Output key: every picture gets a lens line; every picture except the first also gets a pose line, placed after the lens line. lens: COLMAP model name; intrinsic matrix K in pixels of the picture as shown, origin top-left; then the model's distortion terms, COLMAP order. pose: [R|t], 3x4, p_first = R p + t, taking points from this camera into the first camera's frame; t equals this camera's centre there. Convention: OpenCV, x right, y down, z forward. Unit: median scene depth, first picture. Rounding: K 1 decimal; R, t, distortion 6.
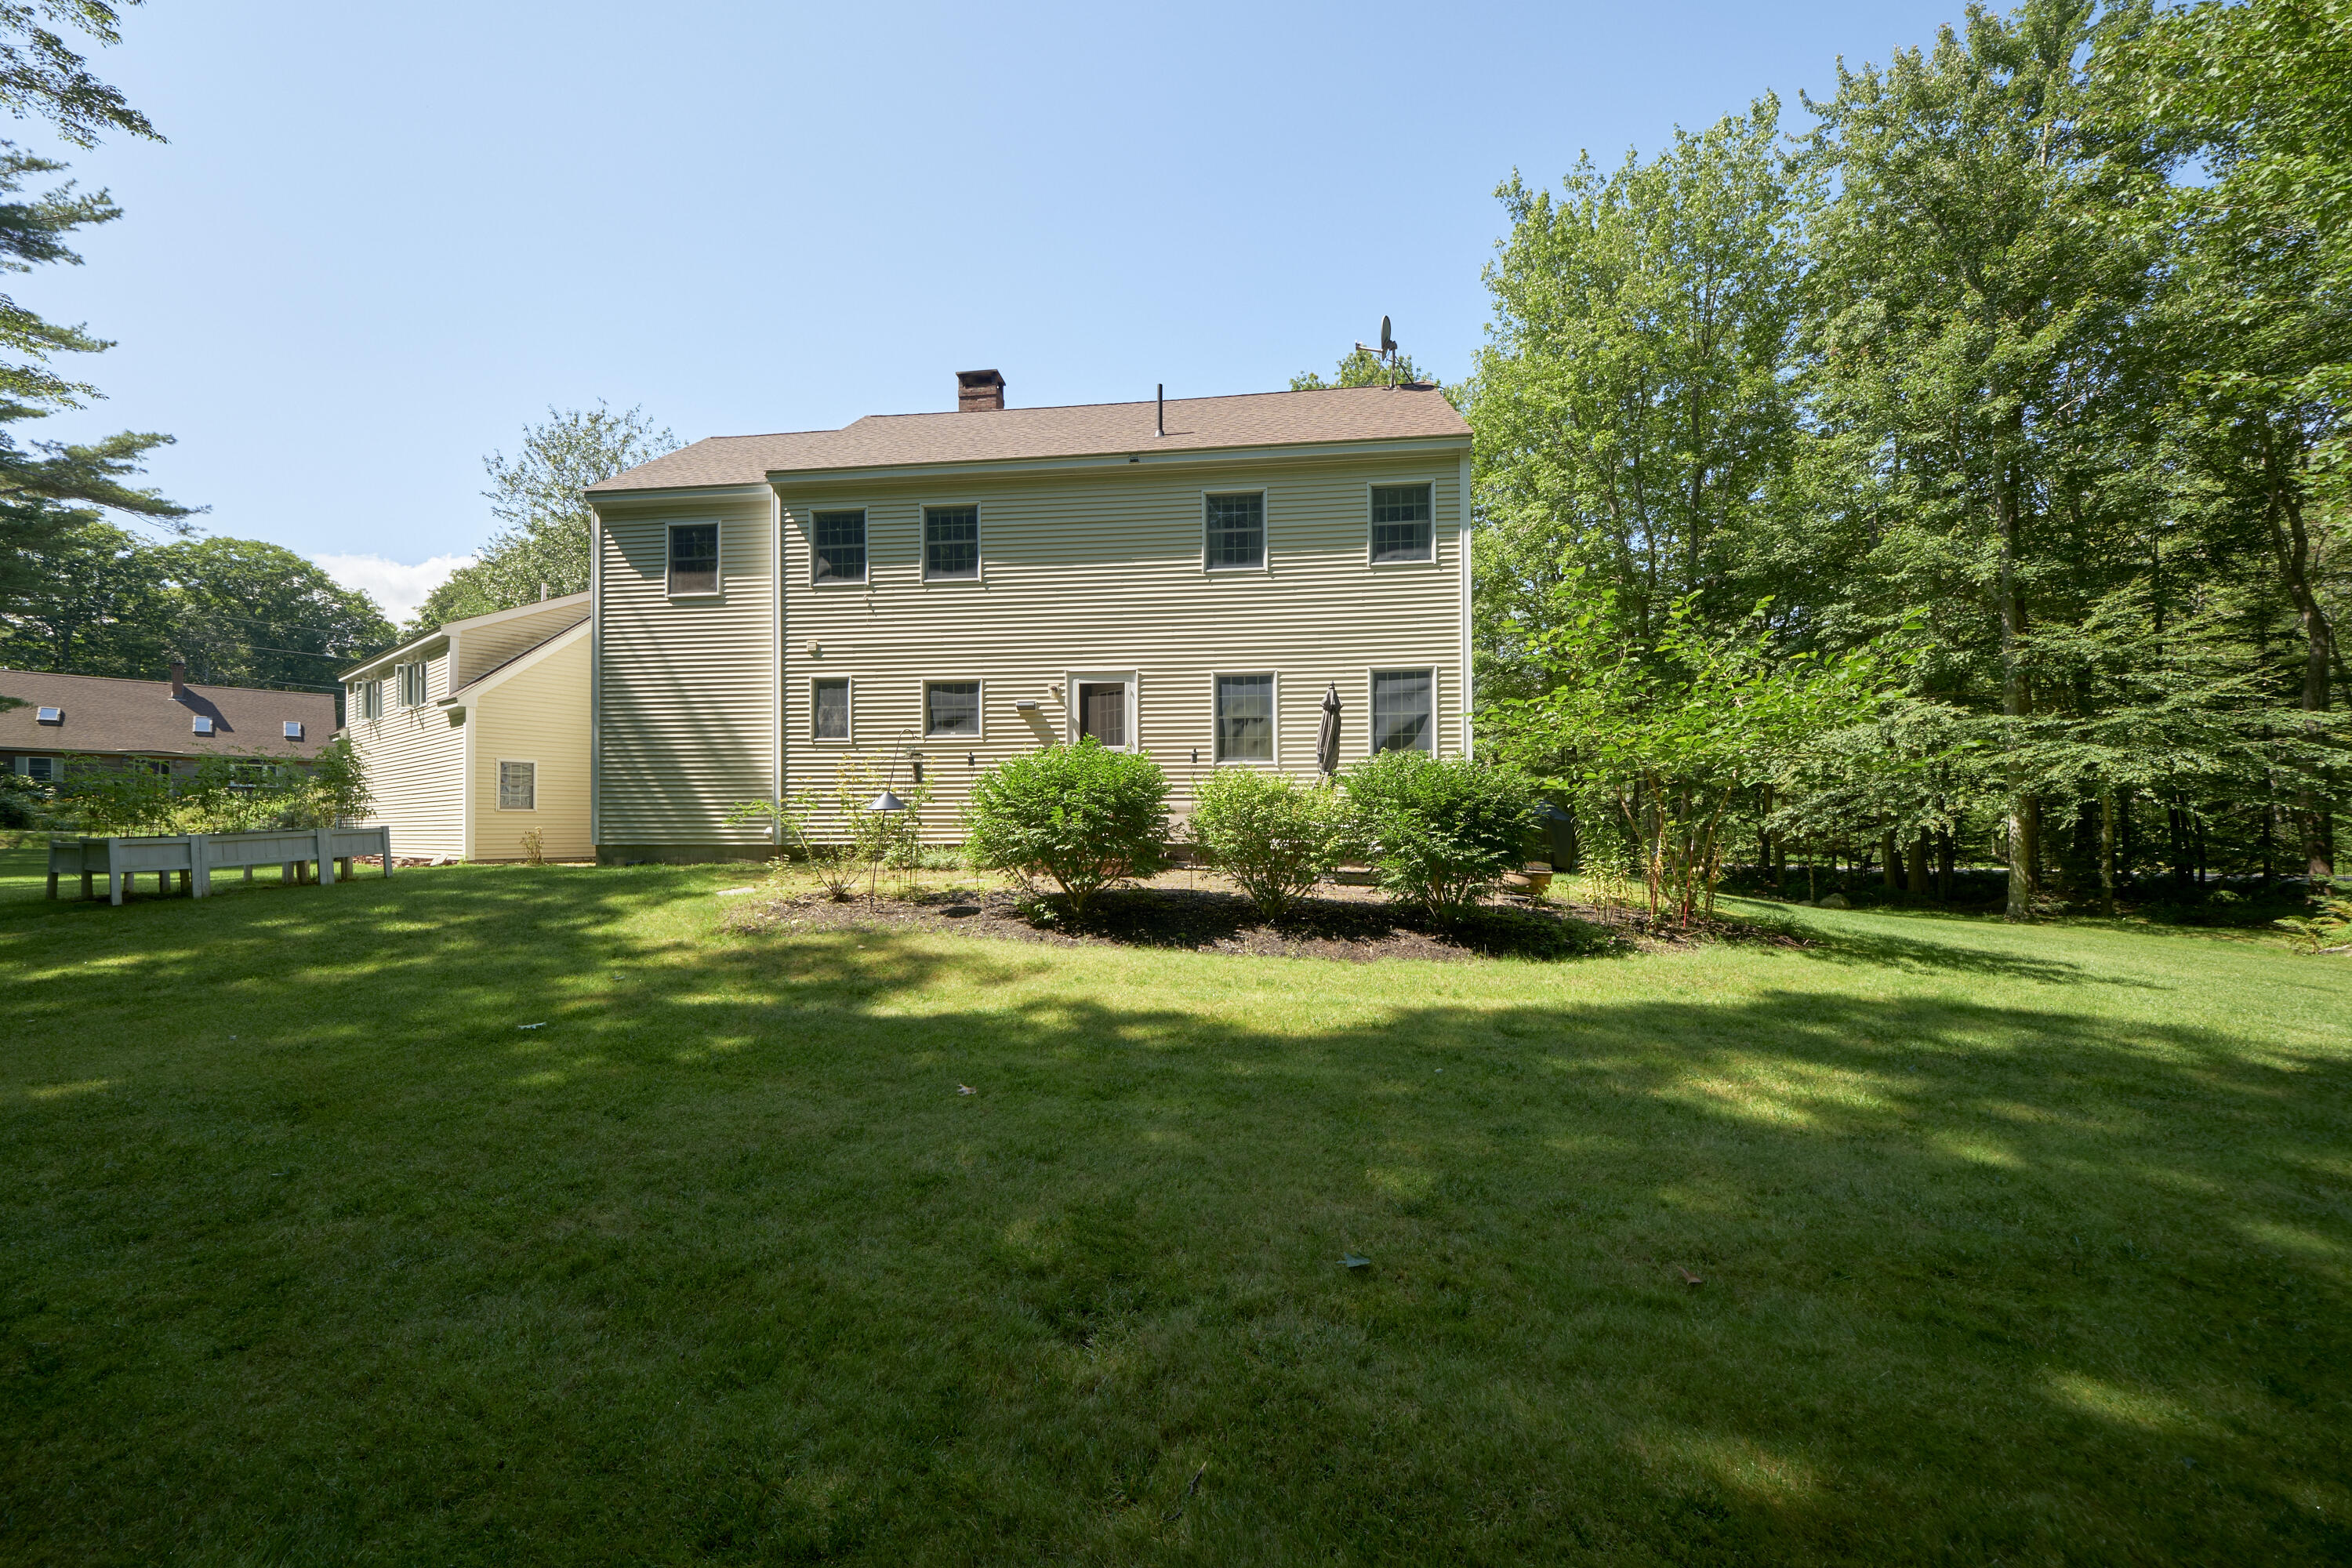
lens RADIAL K [[836.6, 0, 1248.4], [0, 836.6, 837.1], [0, 0, 1]] dist [-0.009049, -0.000193]
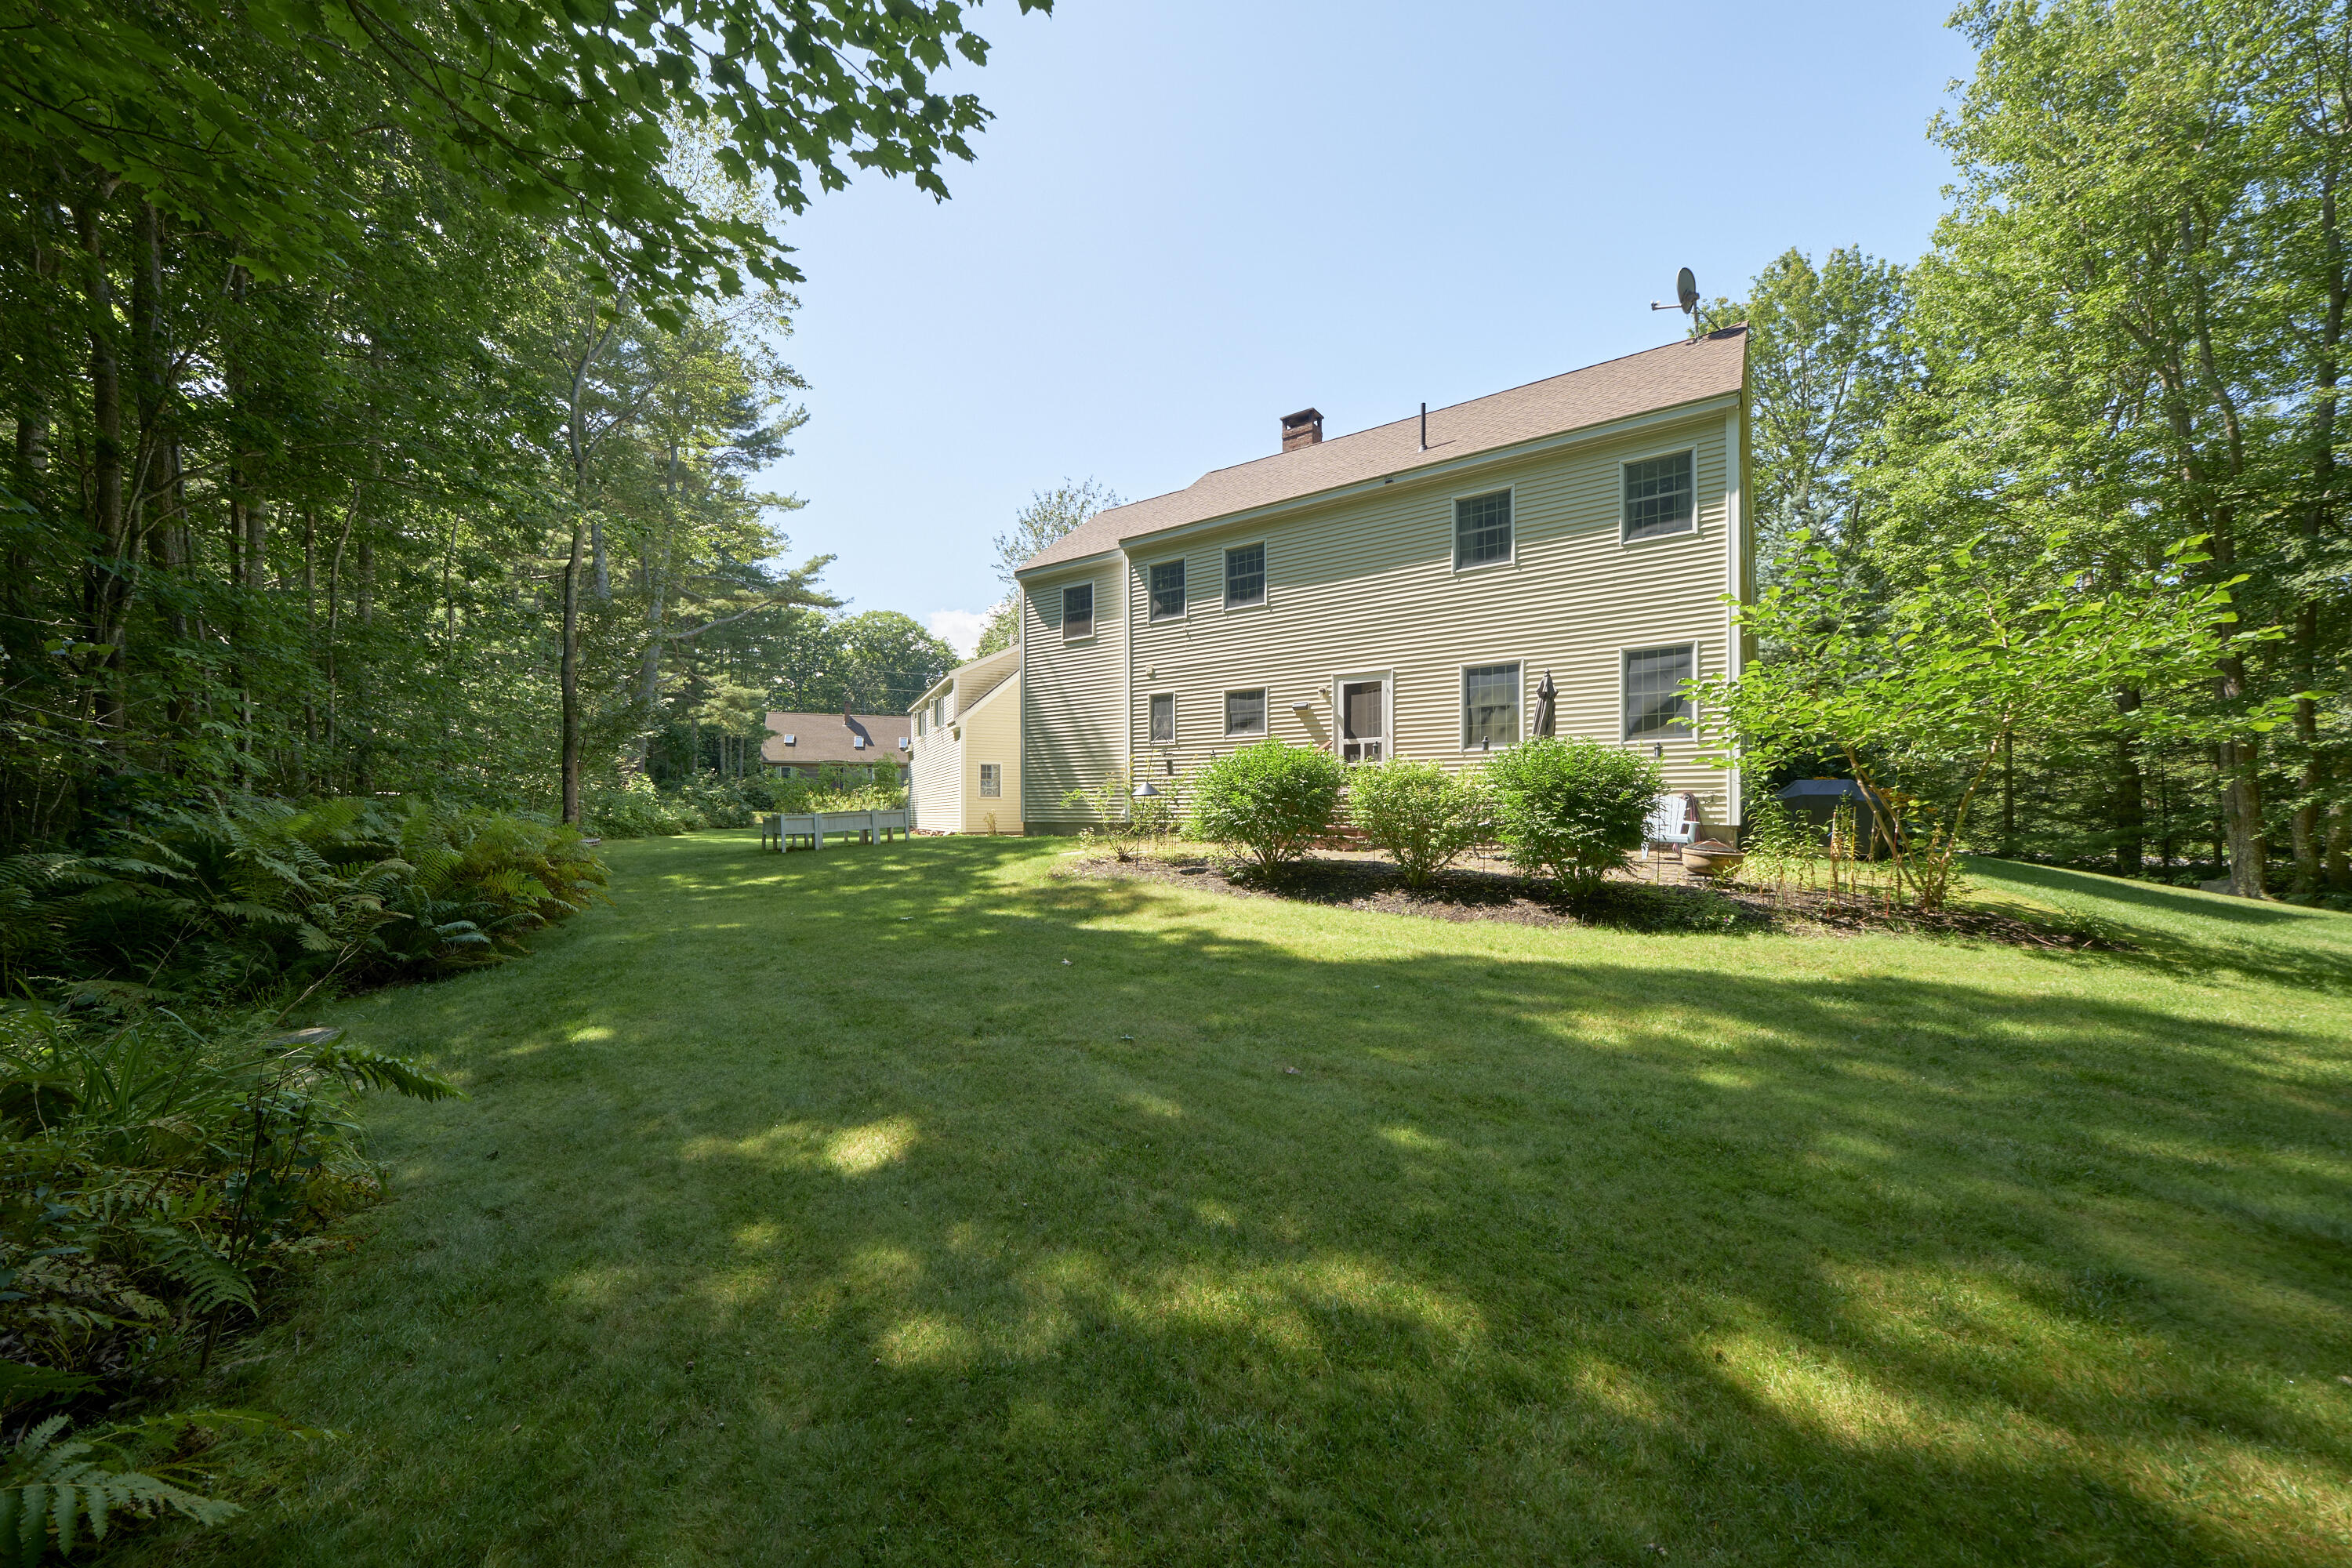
lens RADIAL K [[836.6, 0, 1248.4], [0, 836.6, 837.1], [0, 0, 1]] dist [-0.009049, -0.000193]
pose [[0.889678, 0.014045, -0.456373, 0.207733], [-0.005906, 0.999797, 0.019255, 0.005399], [0.456551, -0.014435, 0.889580, -0.088775]]
